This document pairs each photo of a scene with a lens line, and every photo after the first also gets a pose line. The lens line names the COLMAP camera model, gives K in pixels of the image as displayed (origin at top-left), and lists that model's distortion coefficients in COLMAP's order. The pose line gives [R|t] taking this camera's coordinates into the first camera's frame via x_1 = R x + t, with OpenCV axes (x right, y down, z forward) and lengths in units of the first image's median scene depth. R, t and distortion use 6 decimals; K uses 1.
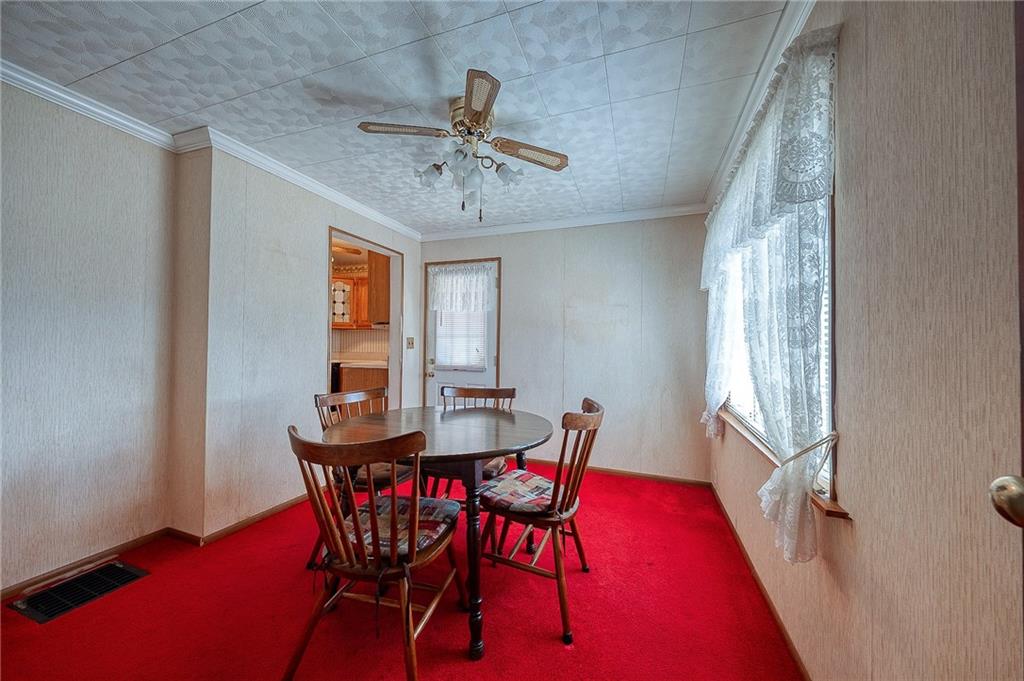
lens RADIAL K [[363.9, 0, 512.0], [0, 363.9, 340.5], [0, 0, 1]] dist [-0.000053, -0.000013]
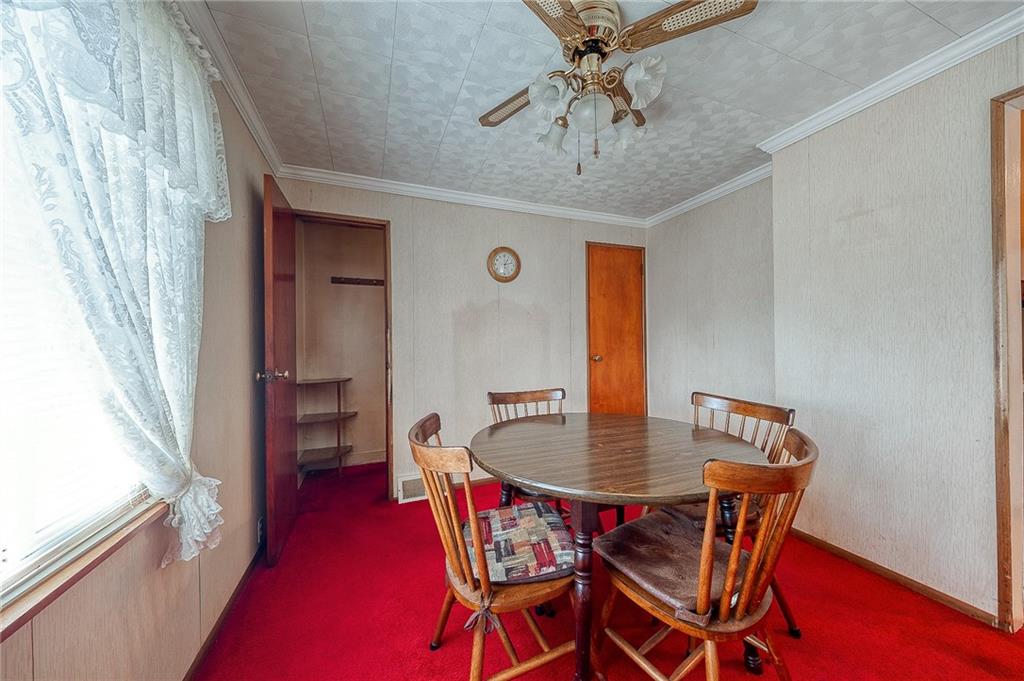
lens RADIAL K [[363.9, 0, 512.0], [0, 363.9, 340.5], [0, 0, 1]] dist [-0.000053, -0.000013]
pose [[-0.749113, -0.001623, -0.662440, 0.511541], [0.007213, 0.999918, -0.010607, 0.019575], [0.662403, -0.012724, -0.749040, 1.498914]]
